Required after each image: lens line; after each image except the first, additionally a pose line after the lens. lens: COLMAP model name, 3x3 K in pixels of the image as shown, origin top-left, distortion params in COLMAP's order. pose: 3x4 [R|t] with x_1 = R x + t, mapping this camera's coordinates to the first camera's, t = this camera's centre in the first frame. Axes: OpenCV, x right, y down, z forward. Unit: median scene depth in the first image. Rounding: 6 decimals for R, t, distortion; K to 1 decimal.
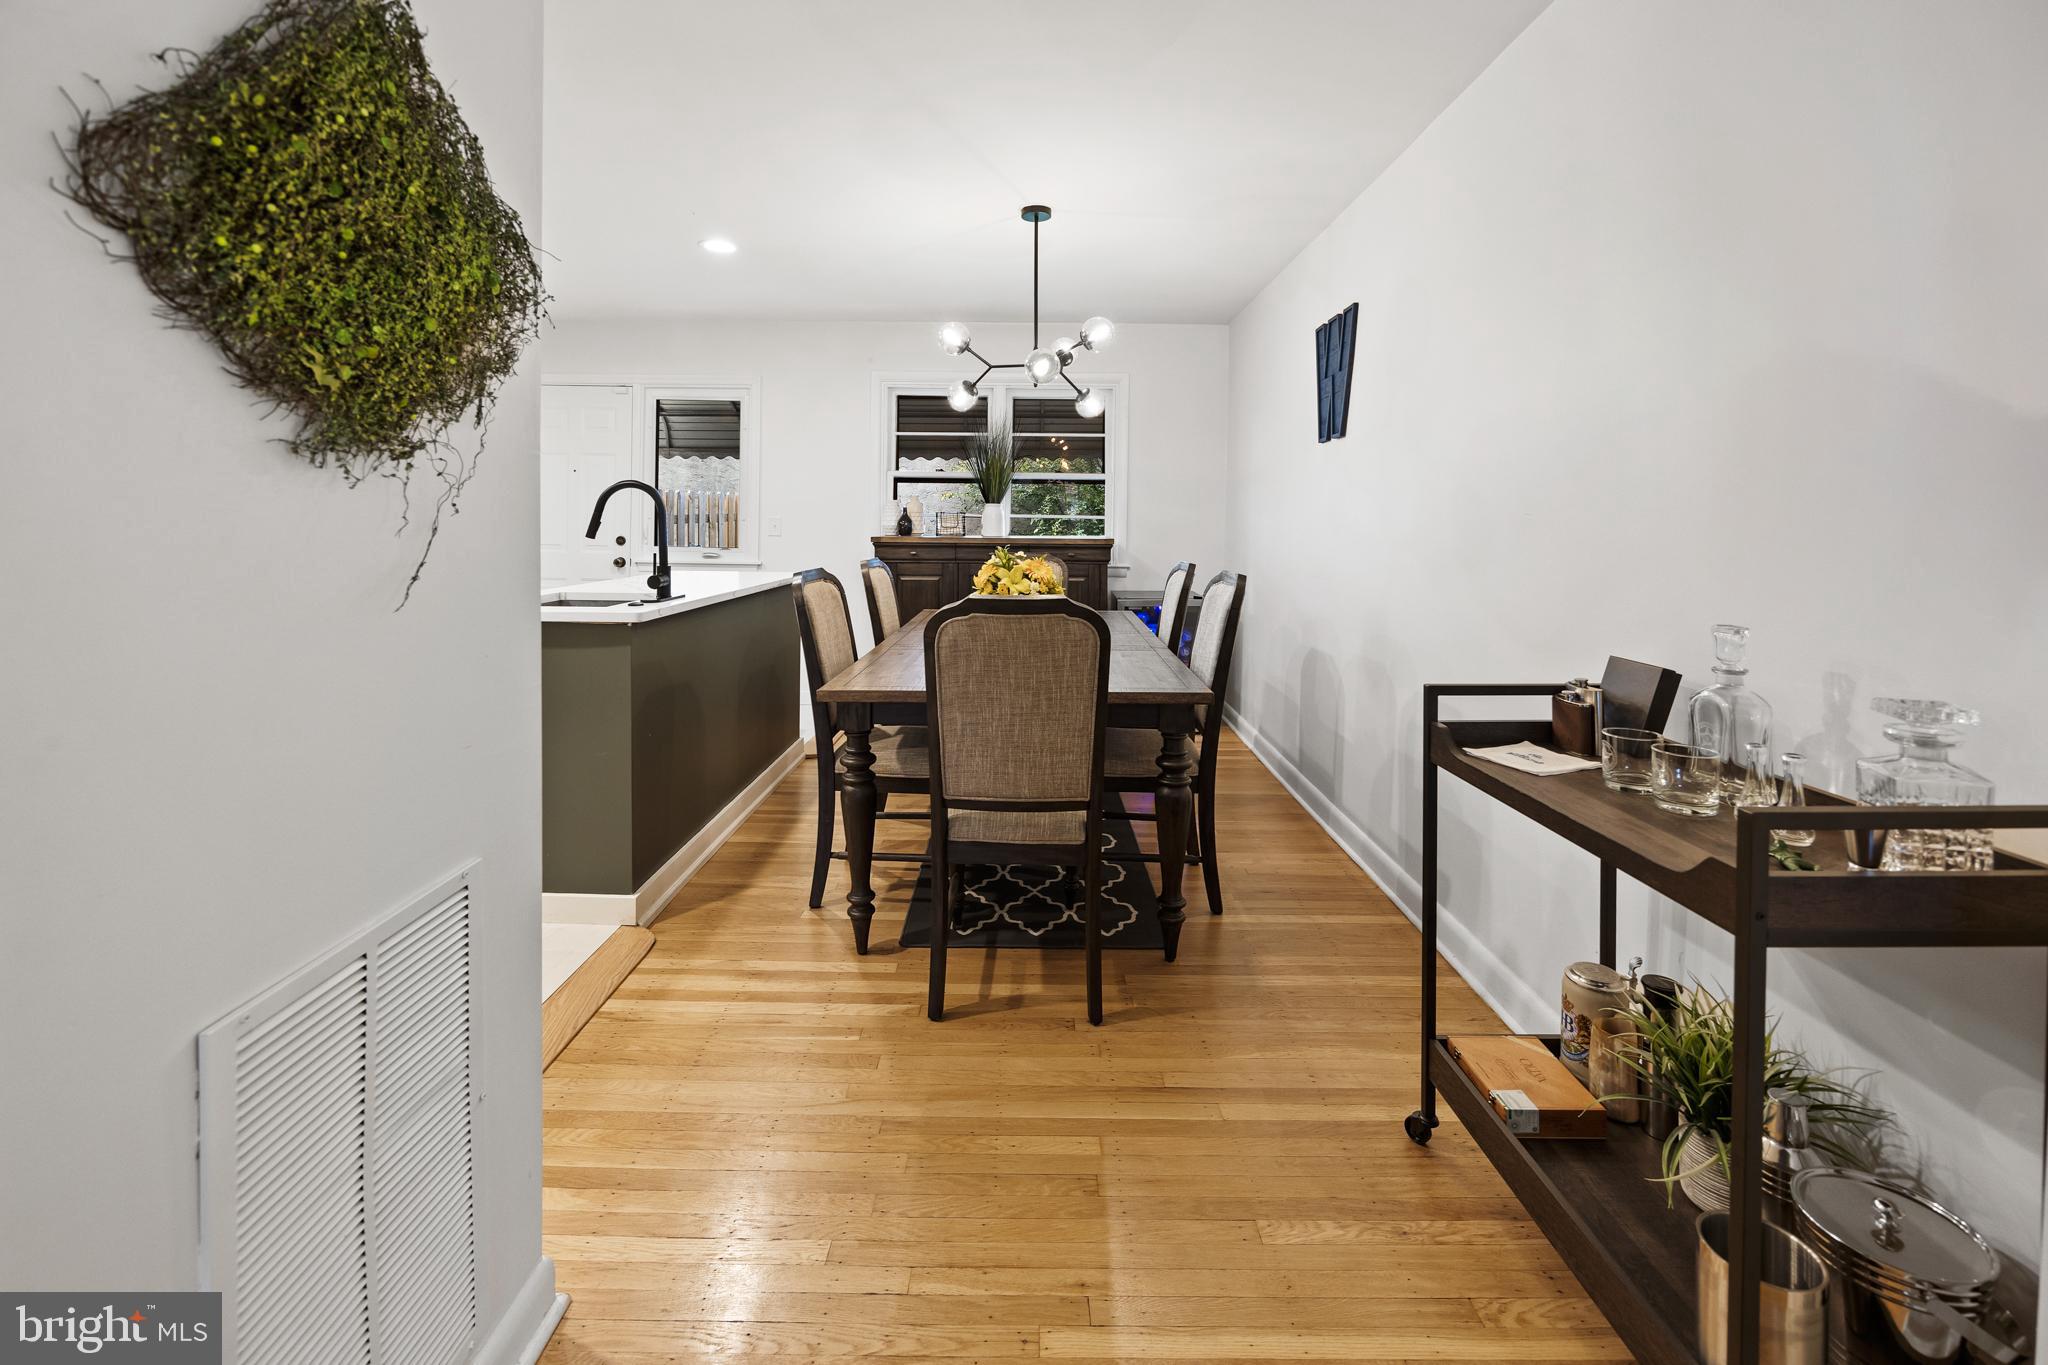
lens RADIAL K [[903.4, 0, 982.1], [0, 903.4, 528.0], [0, 0, 1]] dist [0.003378, 0.000007]
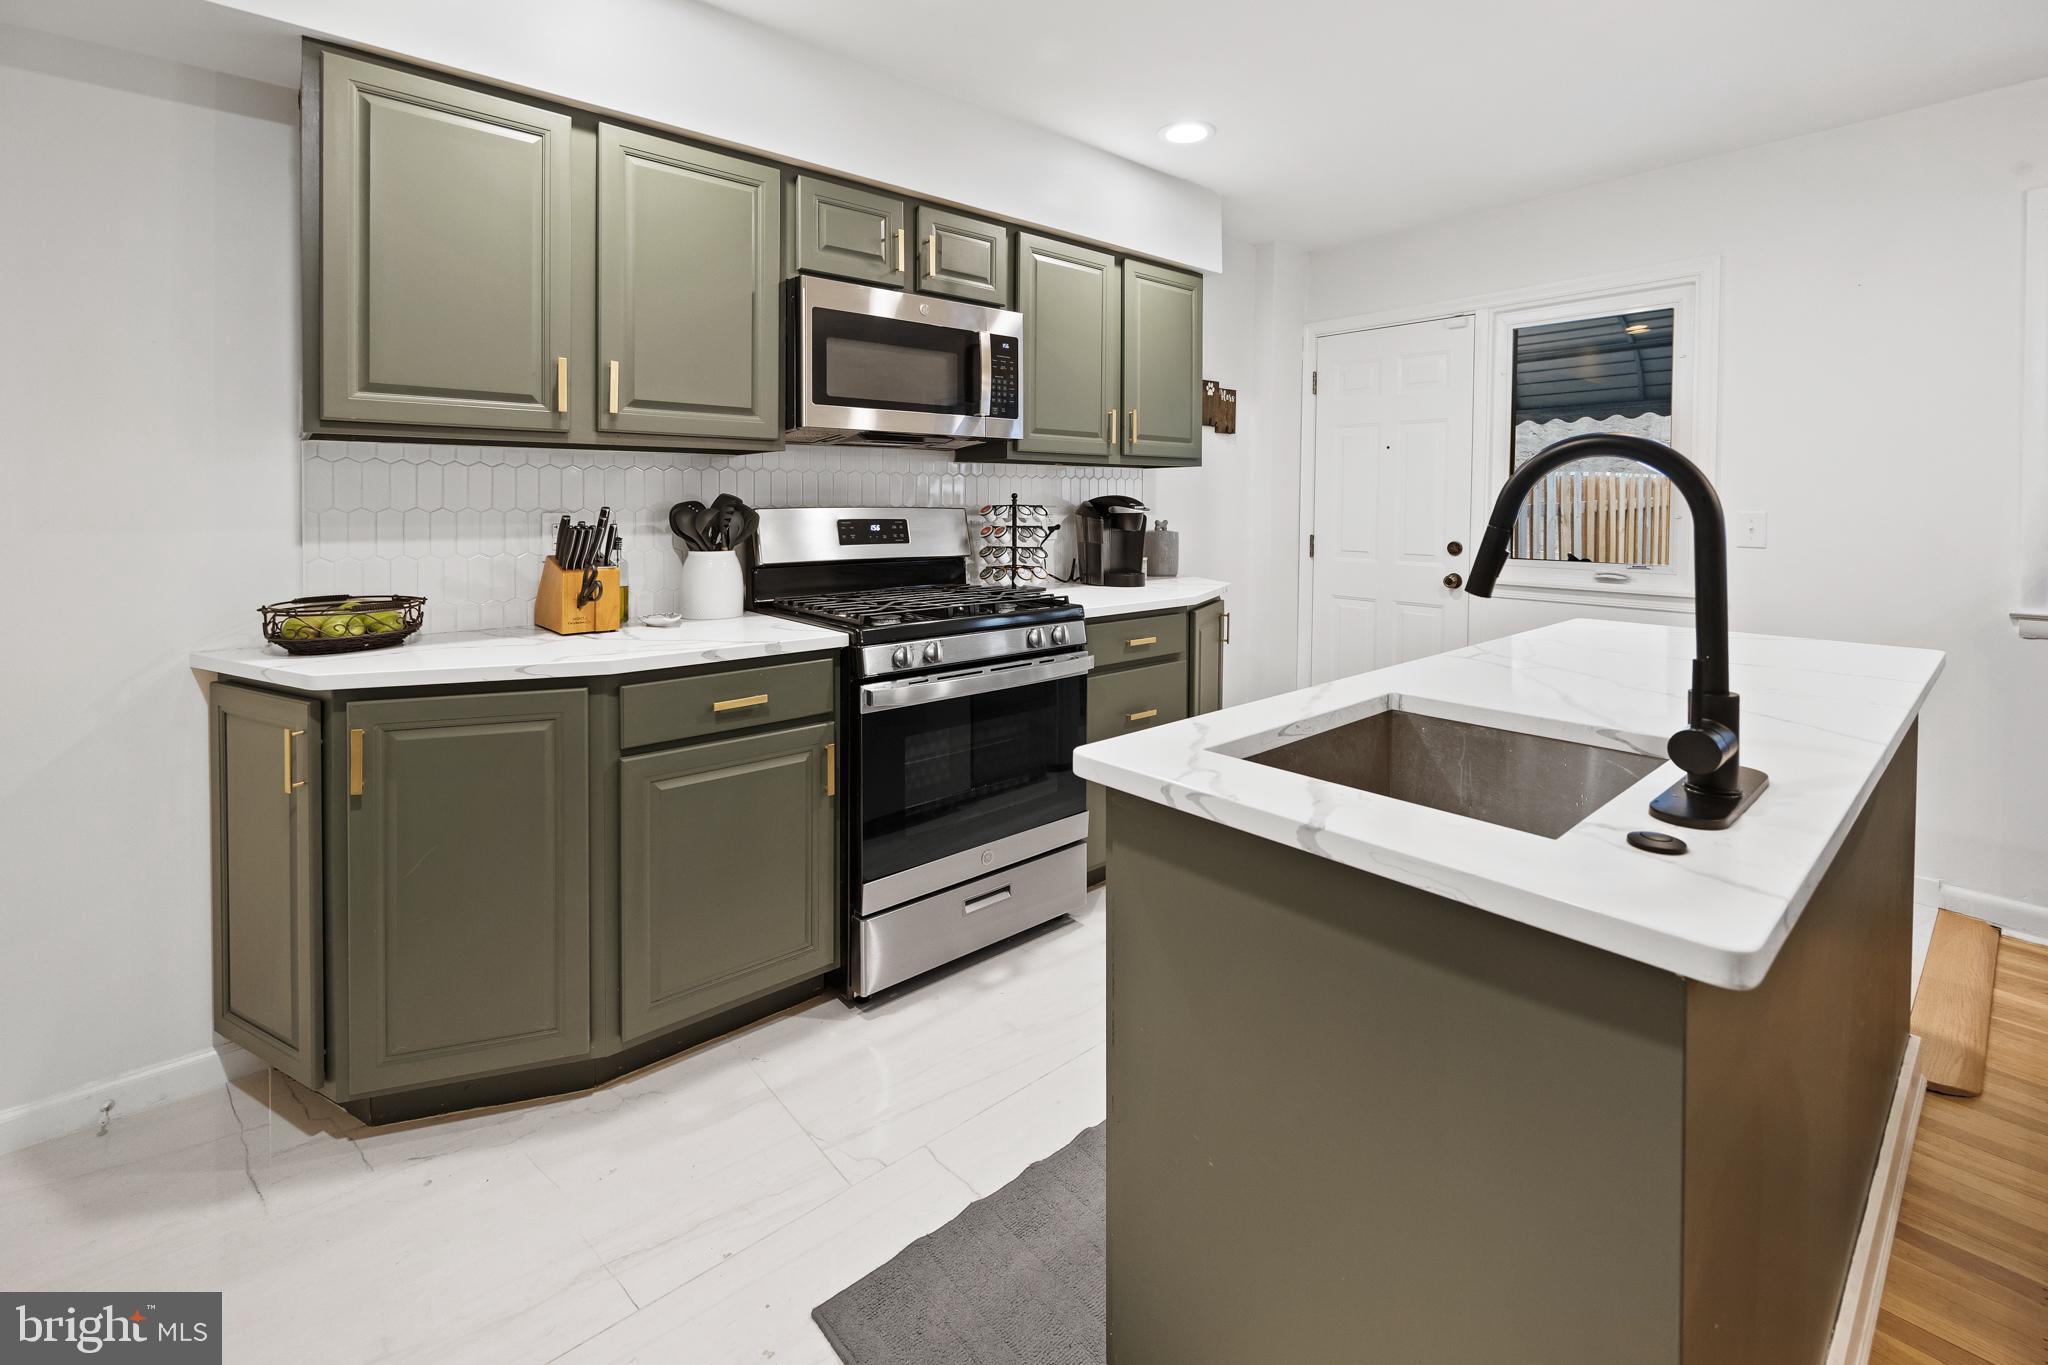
lens RADIAL K [[903.4, 0, 1035.3], [0, 903.4, 505.5], [0, 0, 1]] dist [0.003378, 0.000007]
pose [[0.702993, -0.007770, -0.711155, -0.163917], [0.001137, 0.999951, -0.009801, -0.013457], [0.711196, 0.006082, 0.702967, 0.354119]]
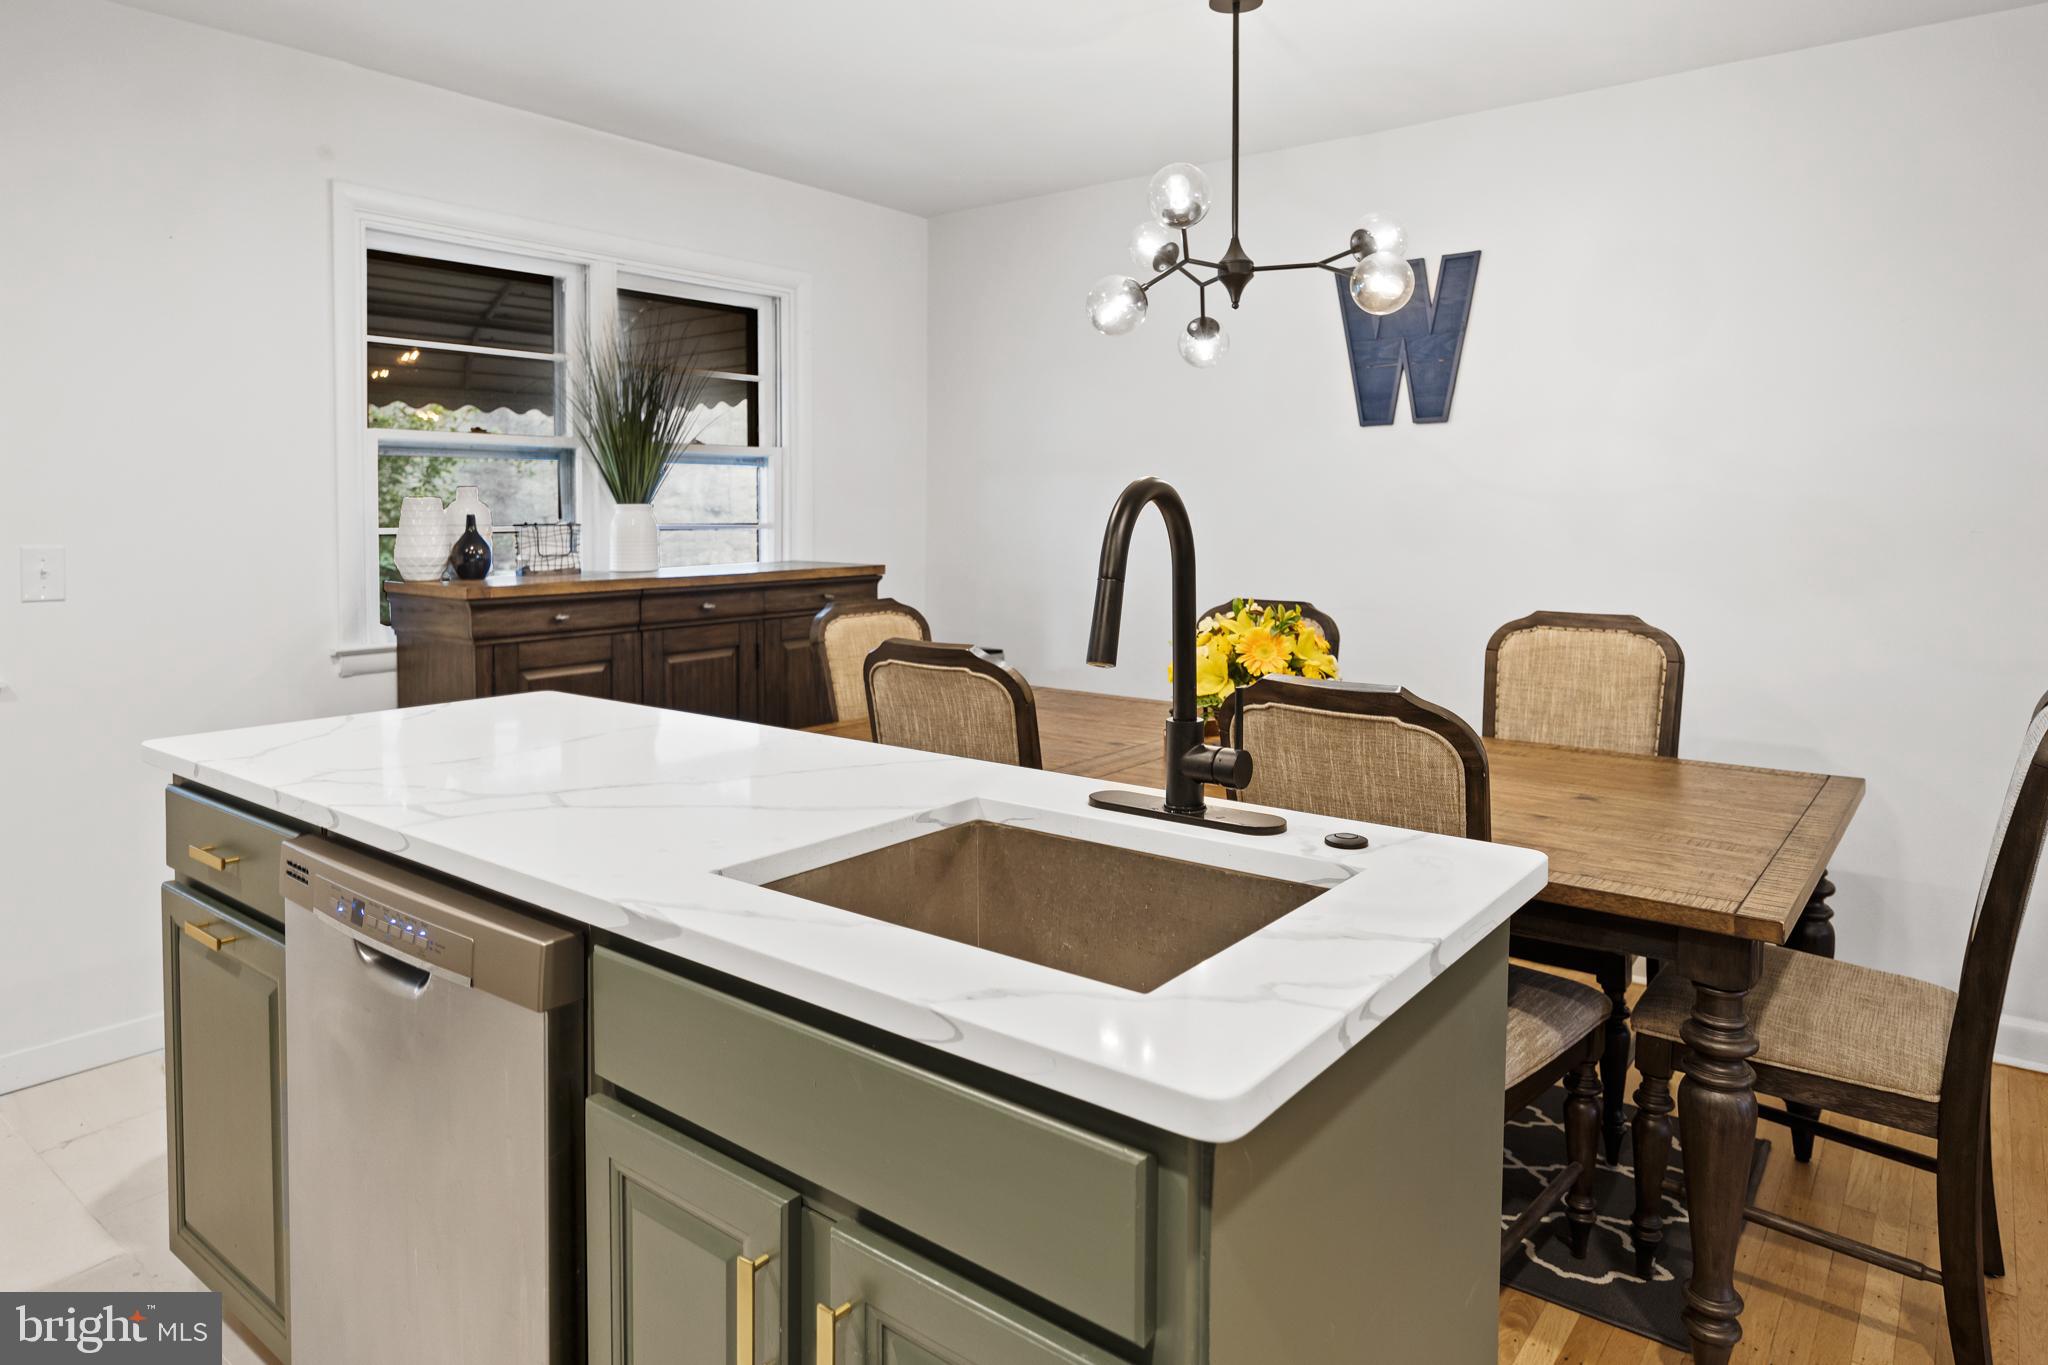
lens RADIAL K [[1262.1, 0, 1056.7], [0, 1262.1, 544.2], [0, 0, 1]] dist [-0.002036, 0.000109]
pose [[0.566842, -0.036410, 0.823021, -0.463666], [0.016459, 0.999324, 0.032873, -0.025869], [-0.823662, -0.005087, 0.567058, 0.455814]]
